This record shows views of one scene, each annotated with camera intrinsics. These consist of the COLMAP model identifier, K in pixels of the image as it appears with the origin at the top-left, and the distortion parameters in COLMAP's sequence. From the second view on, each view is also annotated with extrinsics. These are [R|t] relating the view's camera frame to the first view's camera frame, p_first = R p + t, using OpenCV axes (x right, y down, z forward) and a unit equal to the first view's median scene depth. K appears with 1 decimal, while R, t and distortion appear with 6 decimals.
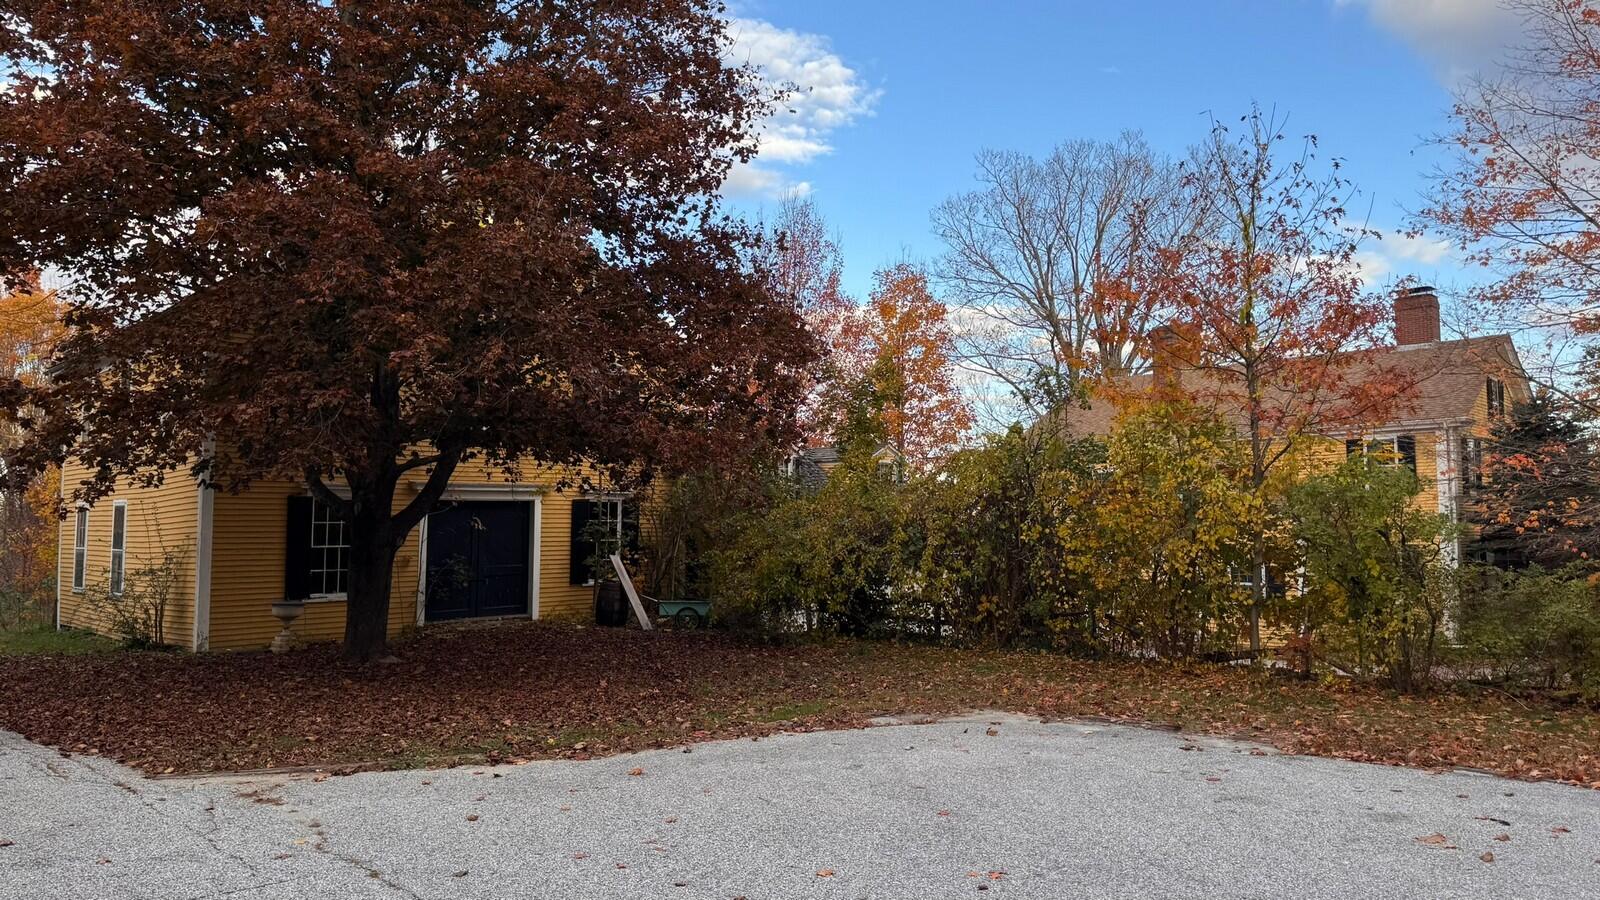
lens RADIAL K [[1125.3, 0, 798.5], [0, 1125.3, 443.2], [0, 0, 1]] dist [0.176759, -0.325276]
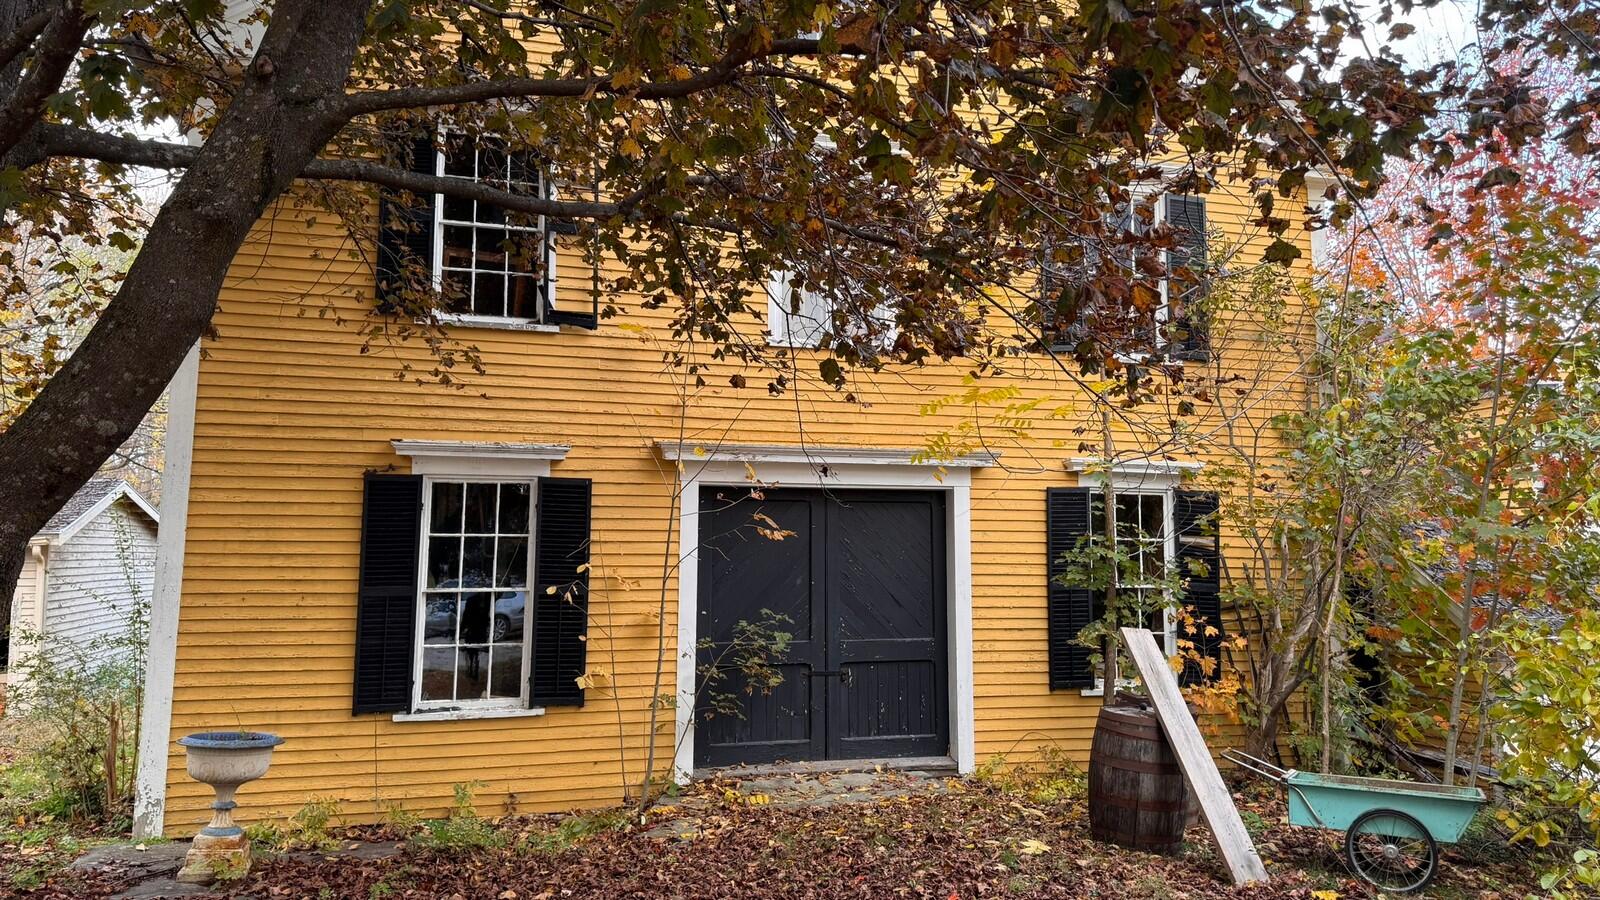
lens RADIAL K [[1125.3, 0, 798.5], [0, 1125.3, 443.2], [0, 0, 1]] dist [0.176759, -0.325276]
pose [[0.871047, -0.053451, -0.488282, -0.074516], [0.033485, 0.998211, -0.049537, 0.053297], [0.490056, 0.026799, 0.871279, 0.606993]]
